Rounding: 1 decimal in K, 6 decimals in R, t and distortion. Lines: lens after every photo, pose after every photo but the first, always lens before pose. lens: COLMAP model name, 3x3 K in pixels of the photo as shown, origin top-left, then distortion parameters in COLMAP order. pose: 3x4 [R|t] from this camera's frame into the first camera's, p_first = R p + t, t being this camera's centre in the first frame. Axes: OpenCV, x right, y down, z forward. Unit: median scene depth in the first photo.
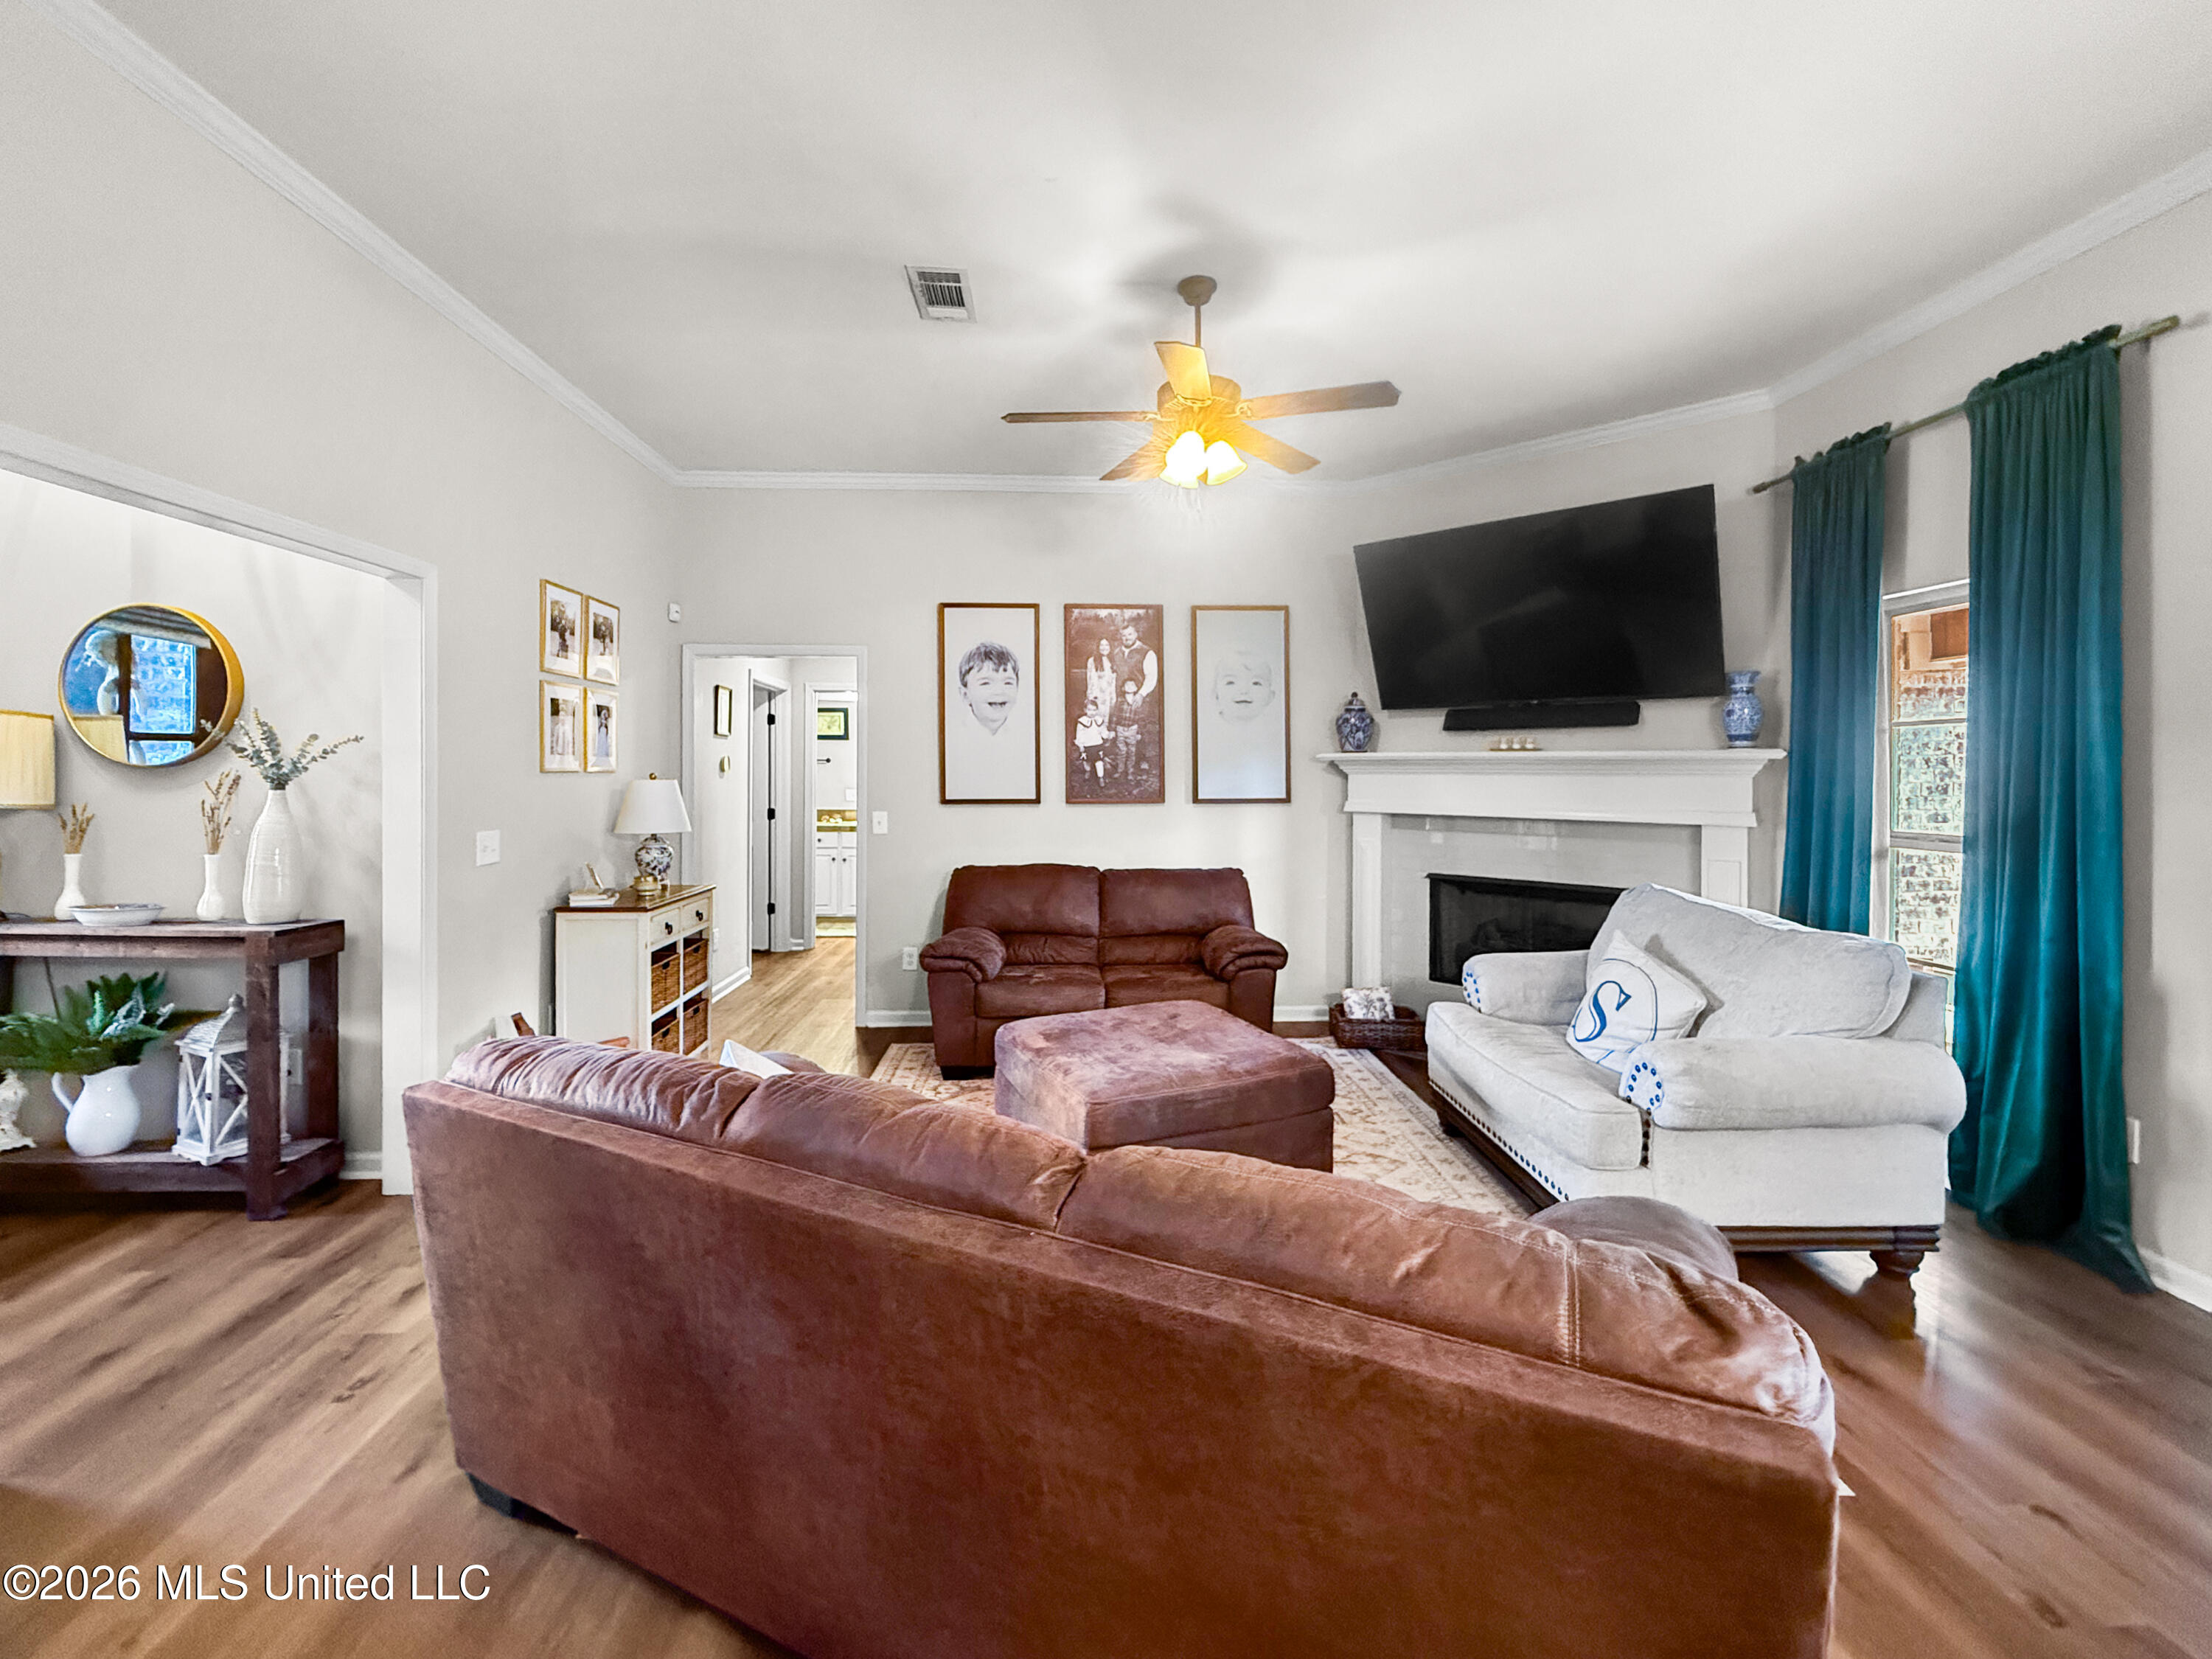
lens RADIAL K [[914.1, 0, 1098.2], [0, 914.1, 762.0], [0, 0, 1]] dist [-0.003032, -0.000018]
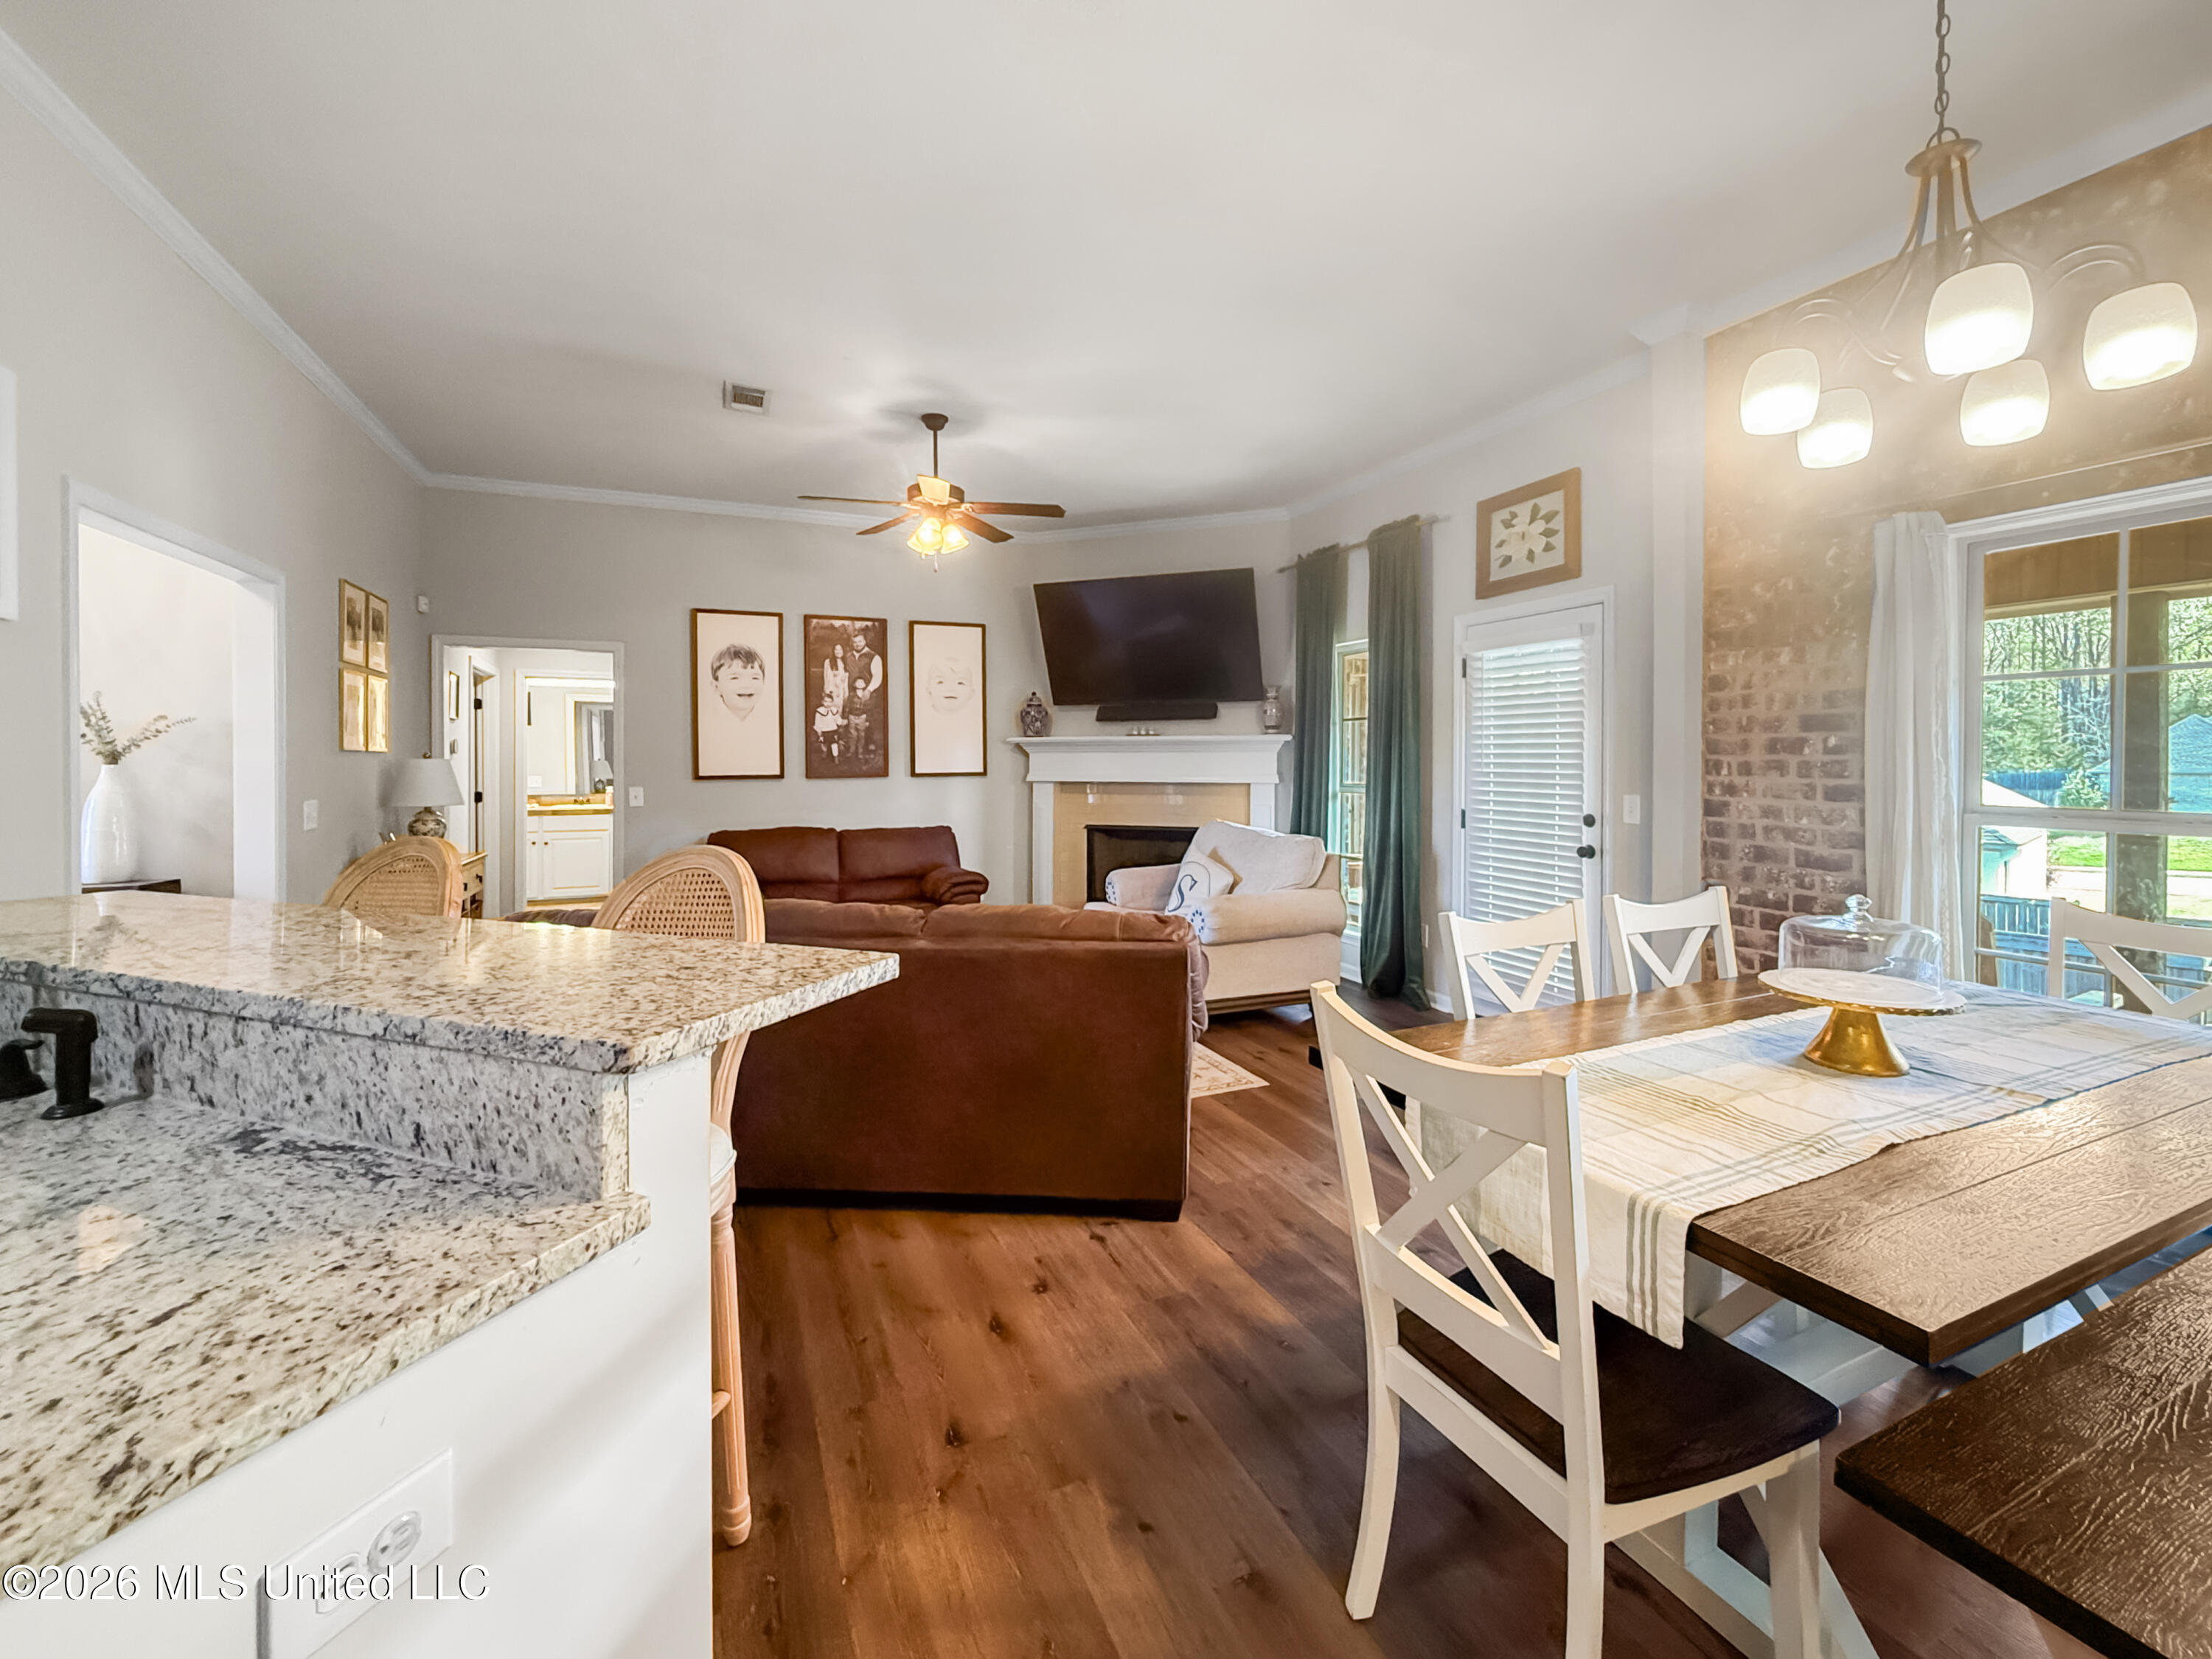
lens RADIAL K [[927.0, 0, 1116.4], [0, 927.0, 762.0], [0, 0, 1]] dist [-0.001744, 0.000065]
pose [[0.932302, -0.006364, 0.361624, -0.126309], [0.002201, 0.999927, 0.011921, 0.013060], [-0.361674, -0.010318, 0.932248, -0.397456]]
